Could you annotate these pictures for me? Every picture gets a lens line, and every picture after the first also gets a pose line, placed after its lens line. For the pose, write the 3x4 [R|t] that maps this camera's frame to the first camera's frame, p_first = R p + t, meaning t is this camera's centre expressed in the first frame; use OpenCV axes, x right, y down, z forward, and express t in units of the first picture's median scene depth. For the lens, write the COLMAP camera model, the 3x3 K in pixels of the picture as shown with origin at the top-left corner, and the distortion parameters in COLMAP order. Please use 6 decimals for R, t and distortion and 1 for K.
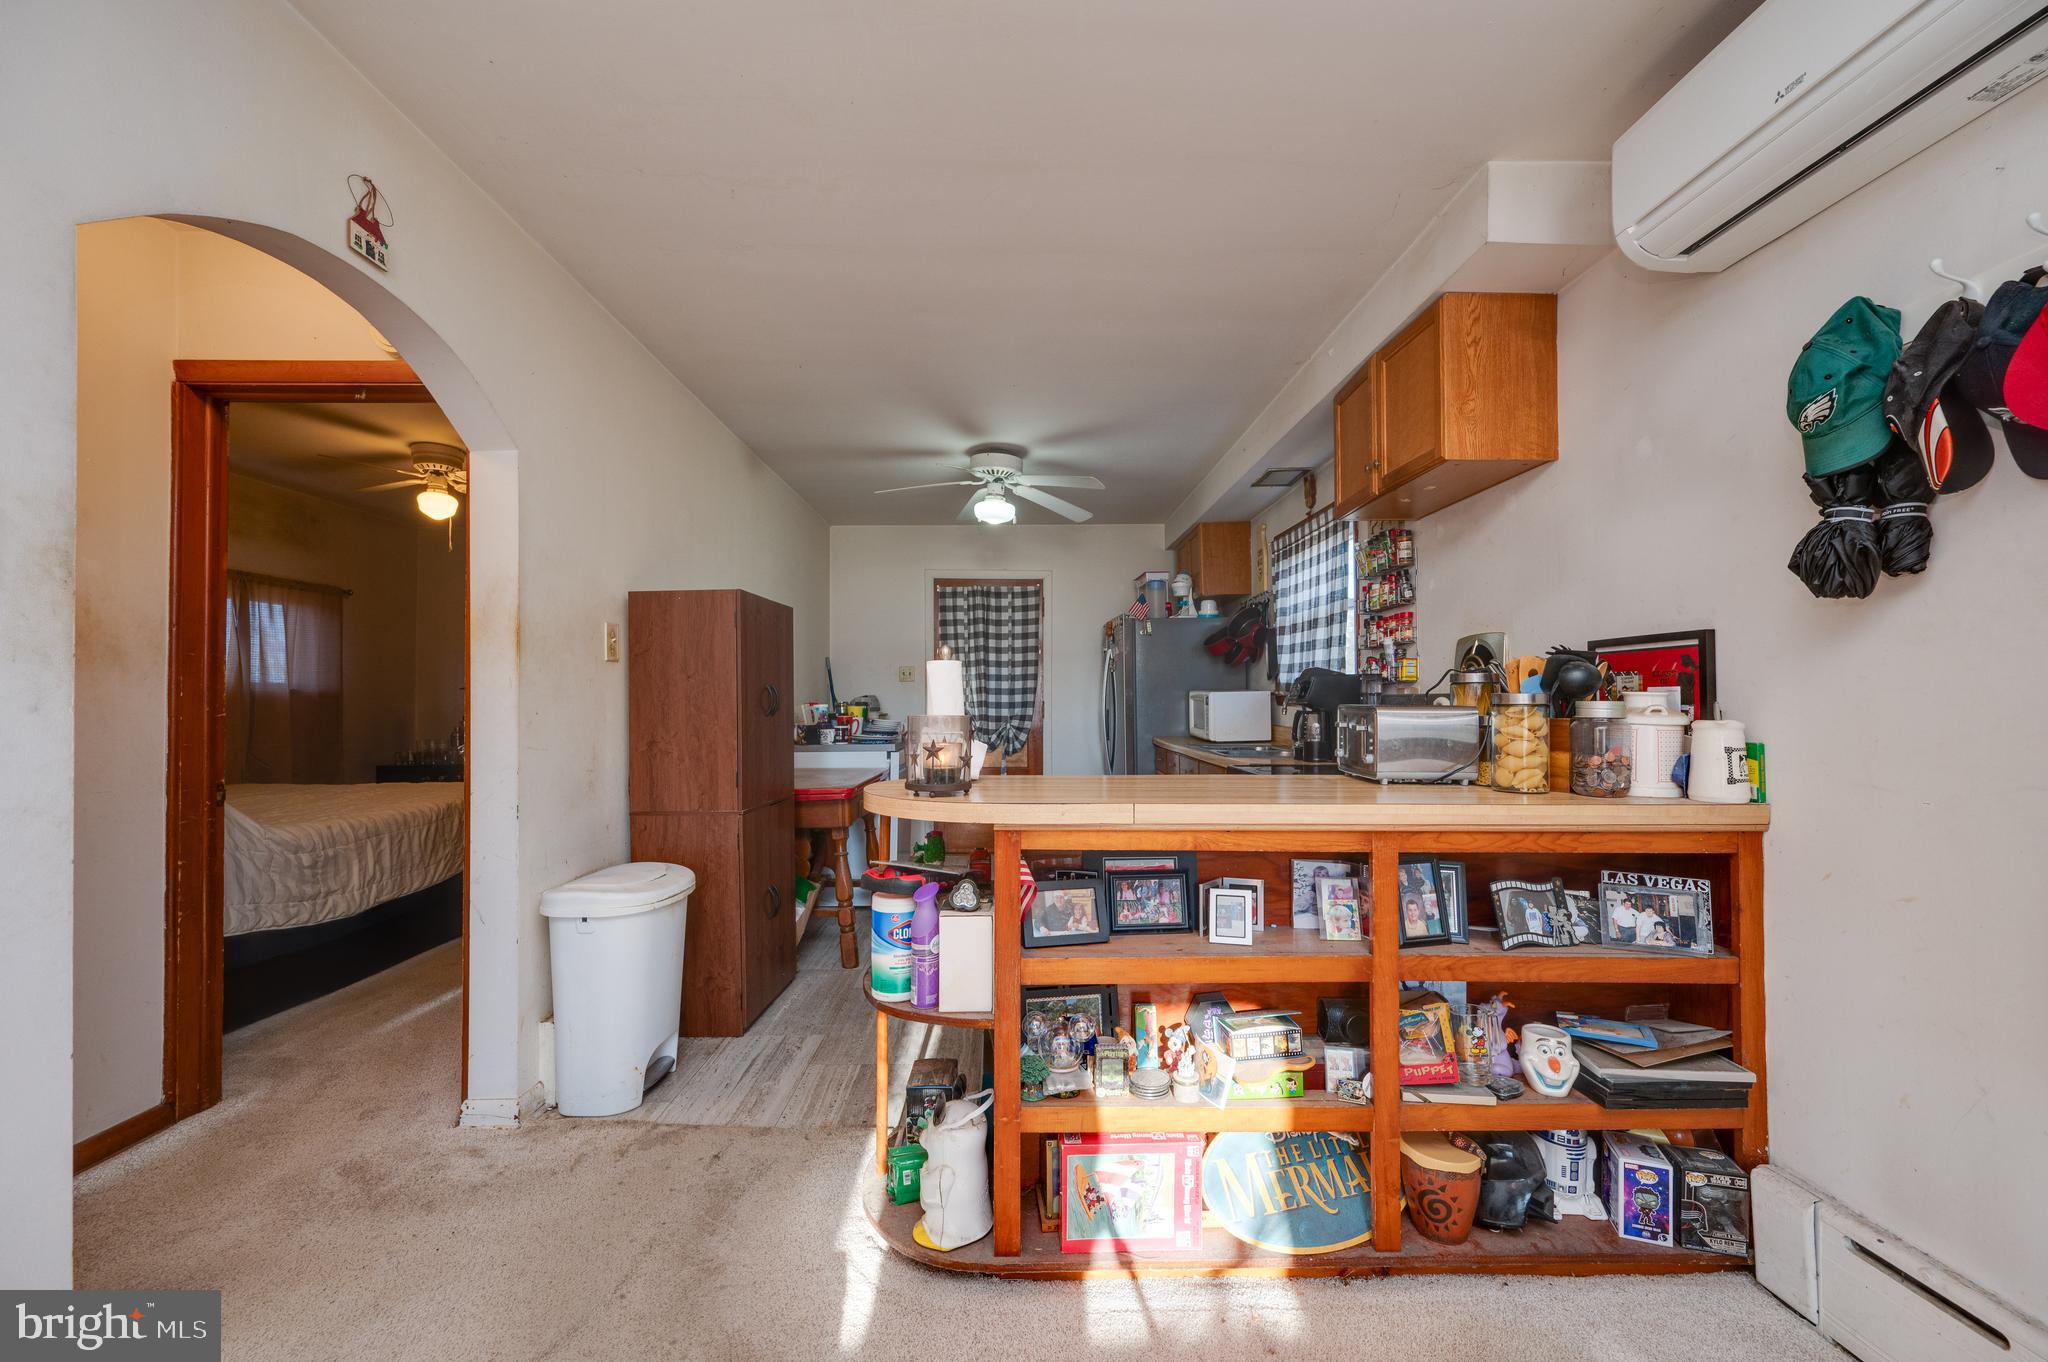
lens RADIAL K [[812.0, 0, 1016.8], [0, 812.0, 691.3], [0, 0, 1]] dist [-0.006084, -0.000038]
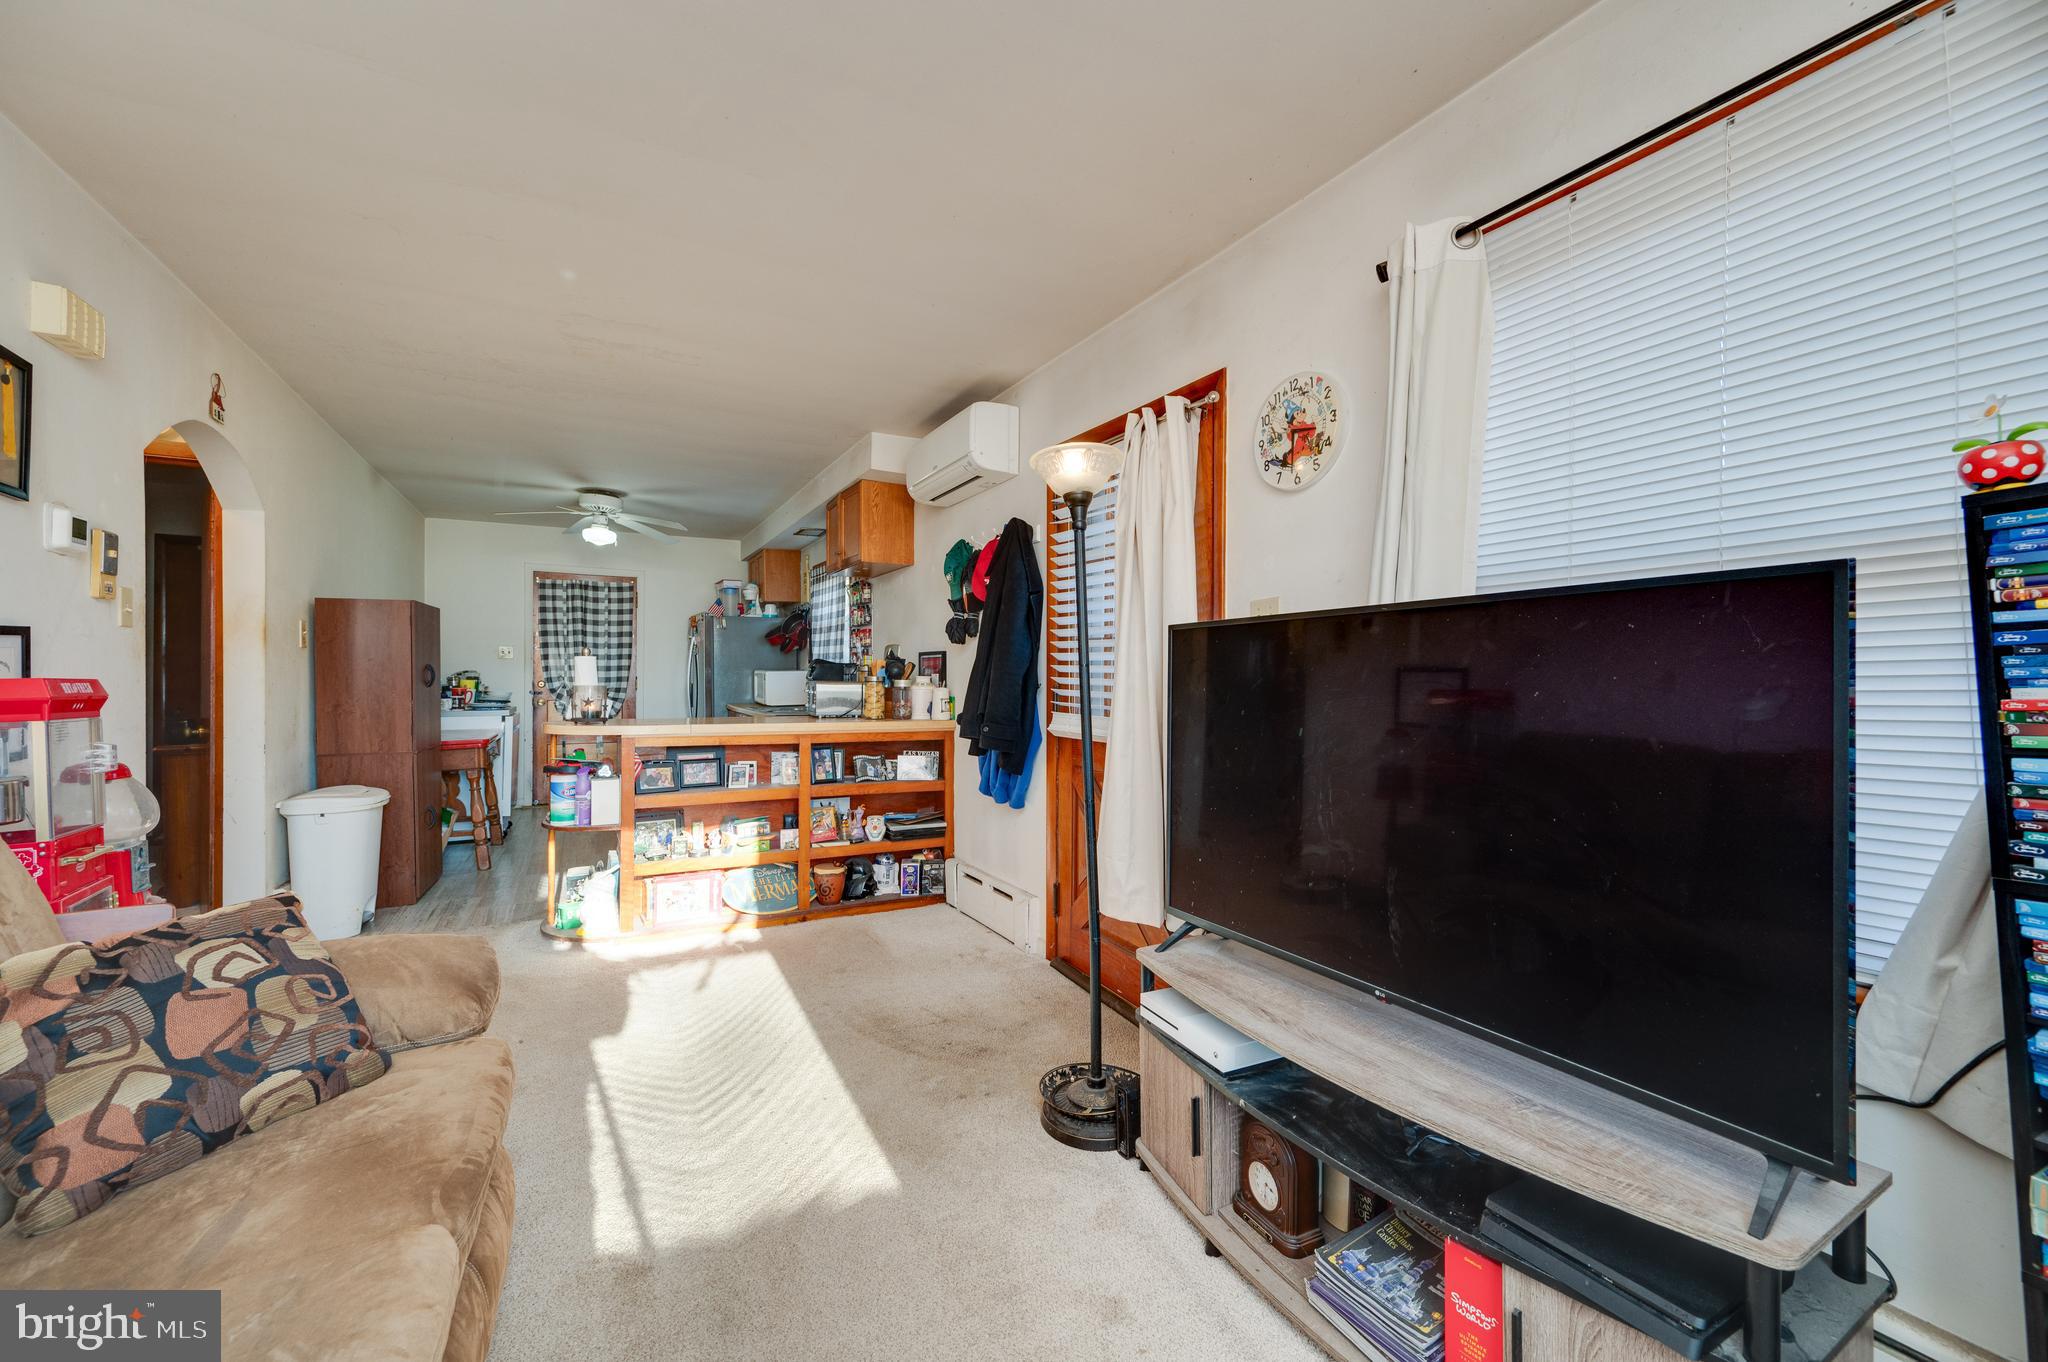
lens RADIAL K [[812.0, 0, 1031.5], [0, 812.0, 678.2], [0, 0, 1]] dist [-0.006084, -0.000038]
pose [[0.880014, 0.005394, 0.474917, -0.053127], [-0.012550, 0.999850, 0.011899, -0.016517], [-0.474782, -0.016431, 0.879950, -0.815293]]
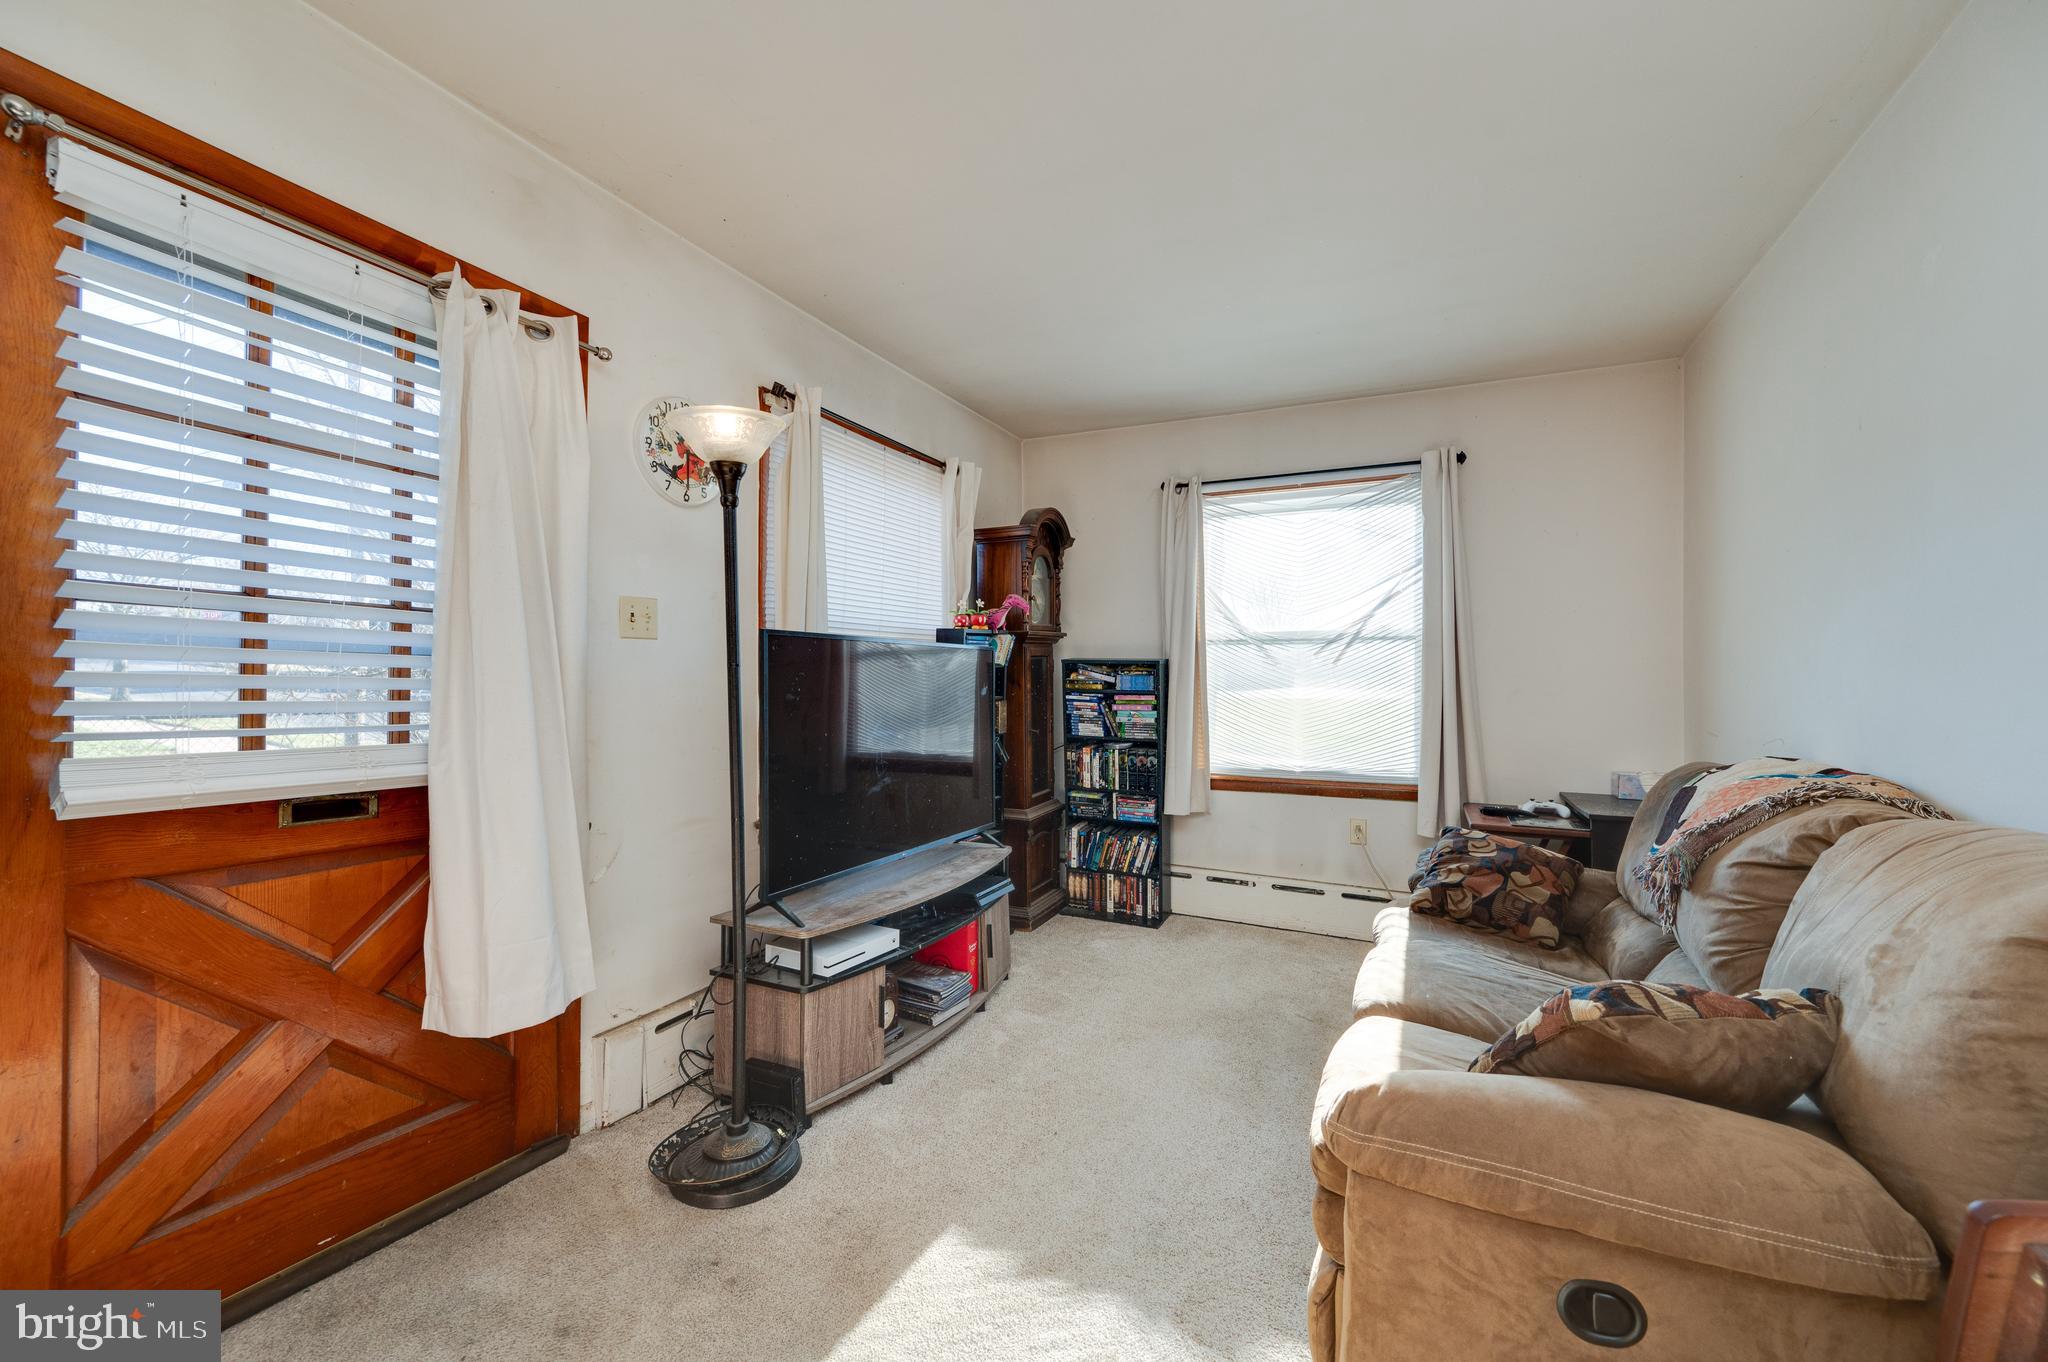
lens RADIAL K [[812.0, 0, 1038.9], [0, 812.0, 677.9], [0, 0, 1]] dist [-0.006084, -0.000038]
pose [[-0.904084, 0.001539, 0.427353, -0.156678], [-0.009026, 0.999702, -0.022695, 0.004523], [-0.427260, -0.024376, -0.903800, 0.339243]]
